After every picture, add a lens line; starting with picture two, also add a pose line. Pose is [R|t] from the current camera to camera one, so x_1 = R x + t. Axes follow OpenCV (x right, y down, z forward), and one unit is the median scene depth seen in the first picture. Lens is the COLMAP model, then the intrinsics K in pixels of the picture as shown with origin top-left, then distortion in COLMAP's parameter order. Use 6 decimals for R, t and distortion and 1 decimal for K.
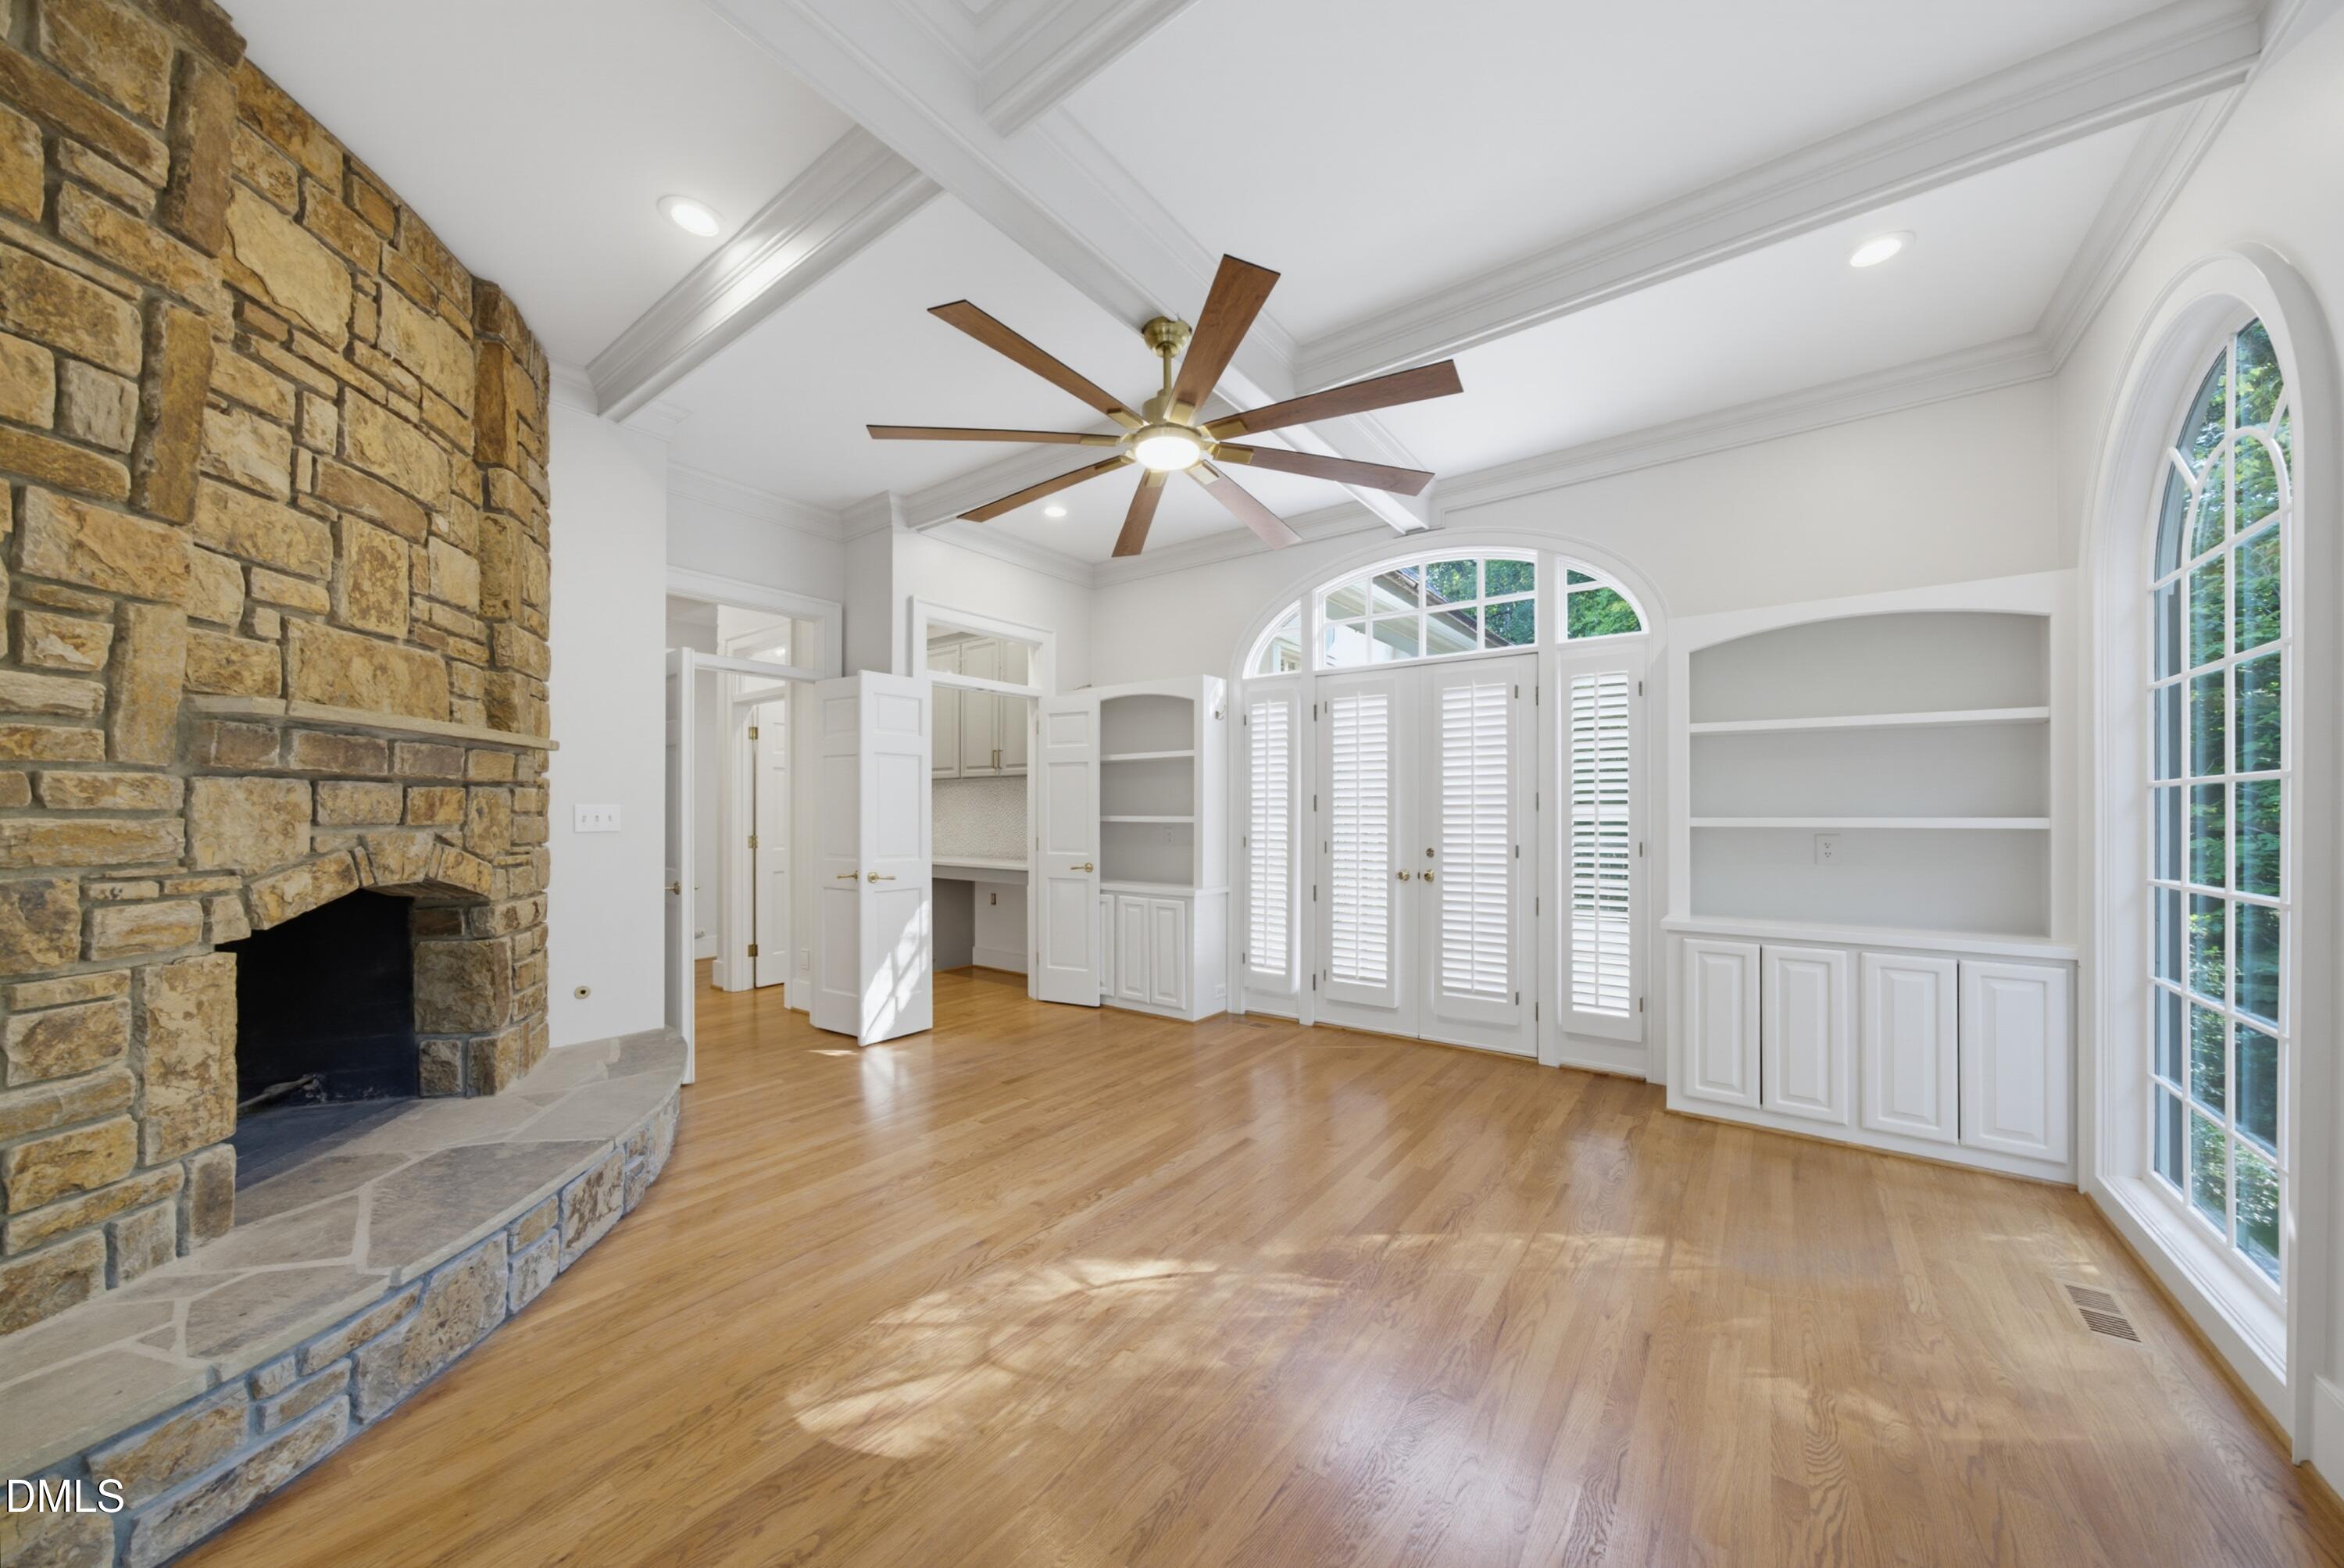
lens RADIAL K [[803.1, 0, 1171.8], [0, 803.1, 800.7], [0, 0, 1]] dist [0.000527, 0.000111]
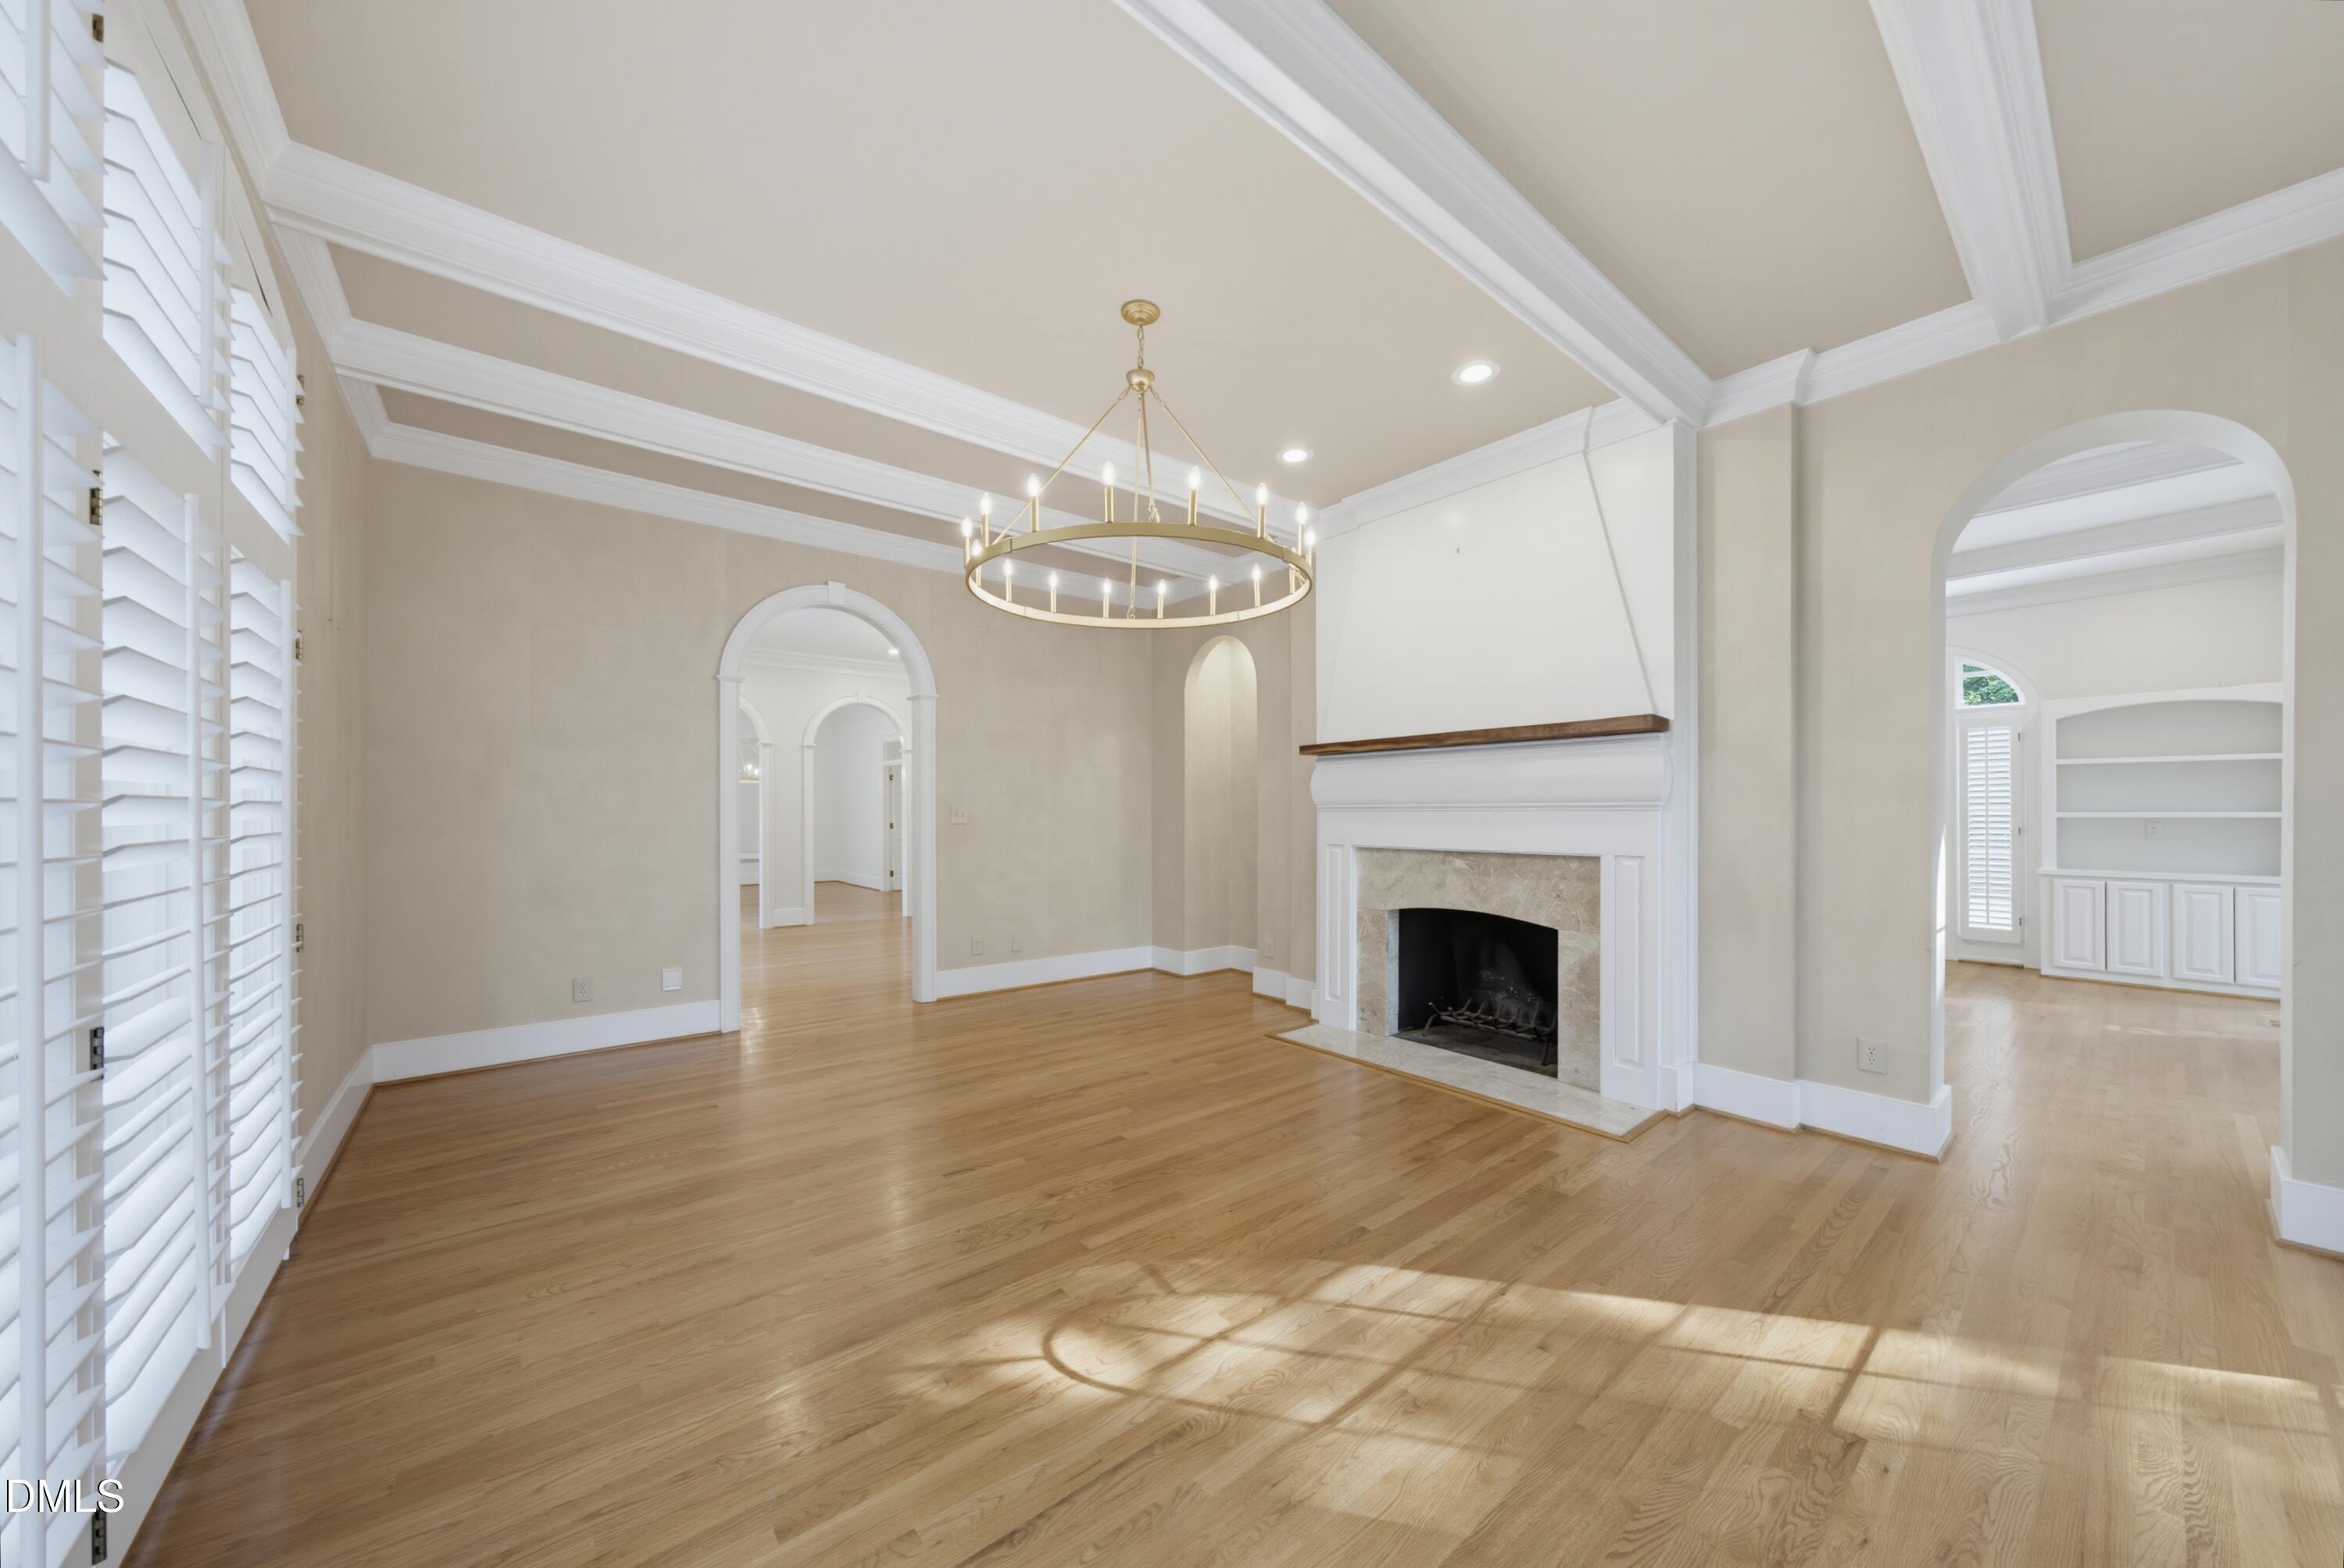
lens RADIAL K [[803.1, 0, 1178.0], [0, 803.1, 797.7], [0, 0, 1]] dist [0.000527, 0.000111]
pose [[0.973559, 0.001477, -0.228433, -0.847516], [-0.002403, 0.999990, -0.003777, 0.000449], [0.228425, 0.004226, 0.973552, -1.184097]]
